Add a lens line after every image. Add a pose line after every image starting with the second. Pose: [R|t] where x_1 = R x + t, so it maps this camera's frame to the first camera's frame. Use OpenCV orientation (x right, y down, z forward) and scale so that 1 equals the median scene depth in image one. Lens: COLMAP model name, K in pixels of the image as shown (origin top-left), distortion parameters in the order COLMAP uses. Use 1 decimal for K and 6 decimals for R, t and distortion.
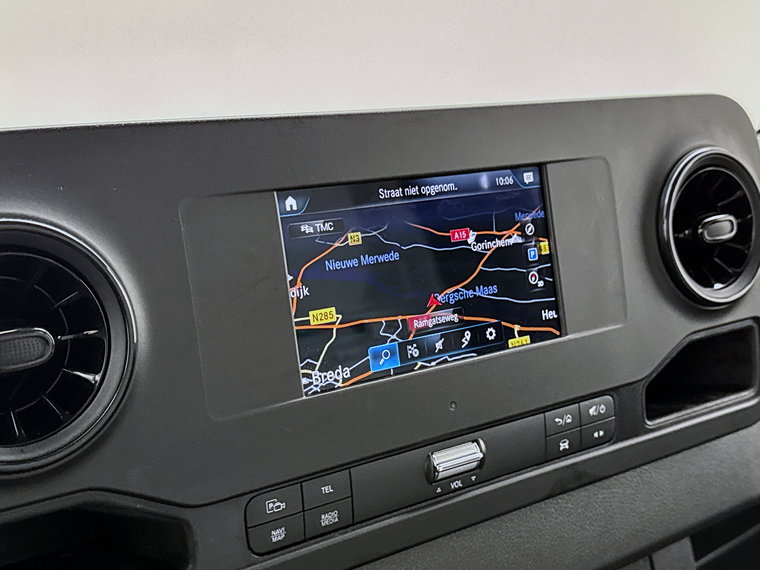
lens RADIAL K [[1063.3, 0, 377.8], [0, 1063.3, 283.6], [0, 0, 1]] dist [0.128395, 0.000000]
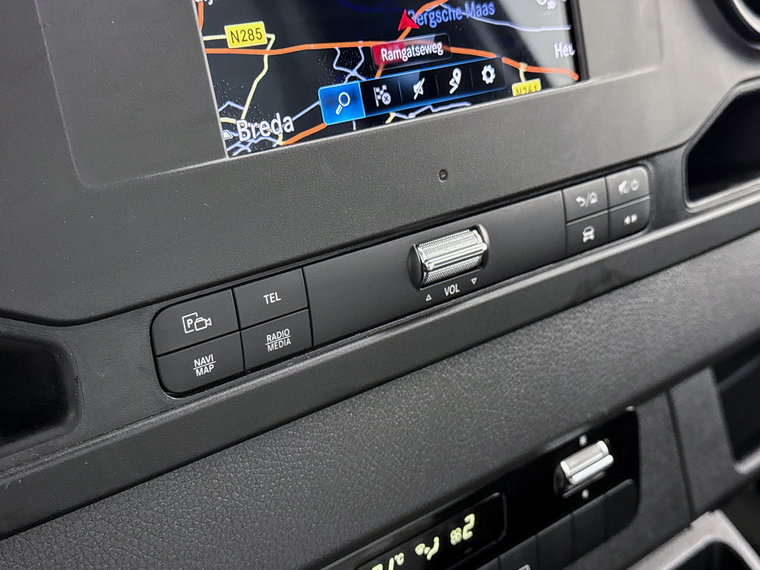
lens RADIAL K [[1128.7, 0, 375.1], [0, 1128.7, 297.7], [0, 0, 1]] dist [0.109054, 0.000000]
pose [[0.995038, -0.066345, 0.074142, -0.032550], [0.057556, 0.991701, 0.114963, 0.104878], [-0.081154, -0.110126, 0.990599, 0.265224]]
